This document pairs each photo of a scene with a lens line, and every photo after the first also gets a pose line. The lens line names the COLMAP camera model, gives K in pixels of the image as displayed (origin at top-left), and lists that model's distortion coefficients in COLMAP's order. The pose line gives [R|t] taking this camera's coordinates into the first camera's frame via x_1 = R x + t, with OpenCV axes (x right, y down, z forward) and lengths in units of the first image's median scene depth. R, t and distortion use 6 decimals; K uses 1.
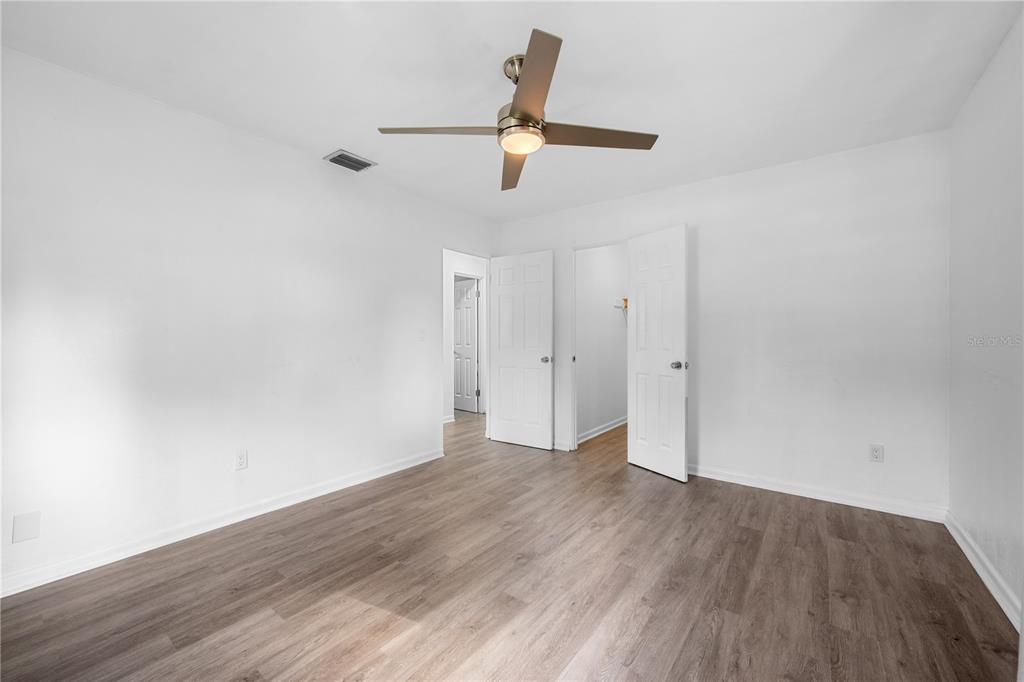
lens RADIAL K [[410.1, 0, 513.9], [0, 410.1, 337.0], [0, 0, 1]] dist [0.001238, 0.001935]
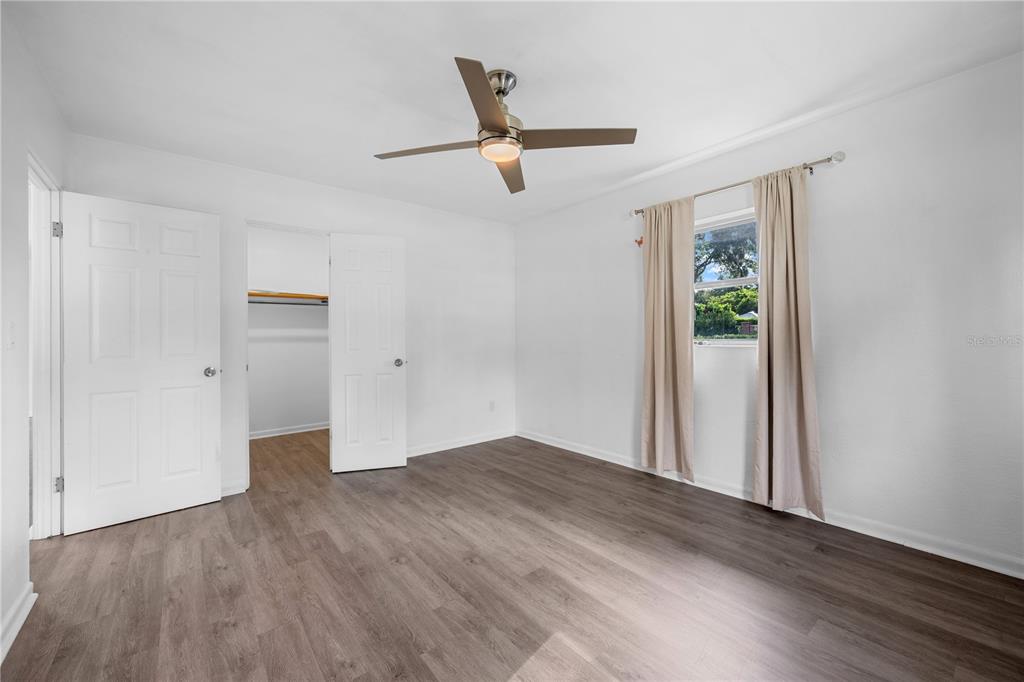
lens RADIAL K [[410.1, 0, 515.2], [0, 410.1, 335.7], [0, 0, 1]] dist [0.001238, 0.001935]
pose [[0.233294, -0.000001, 0.972406, -0.813694], [0.010614, 0.999940, -0.002545, 0.004049], [-0.972348, 0.010915, 0.233280, 0.591043]]
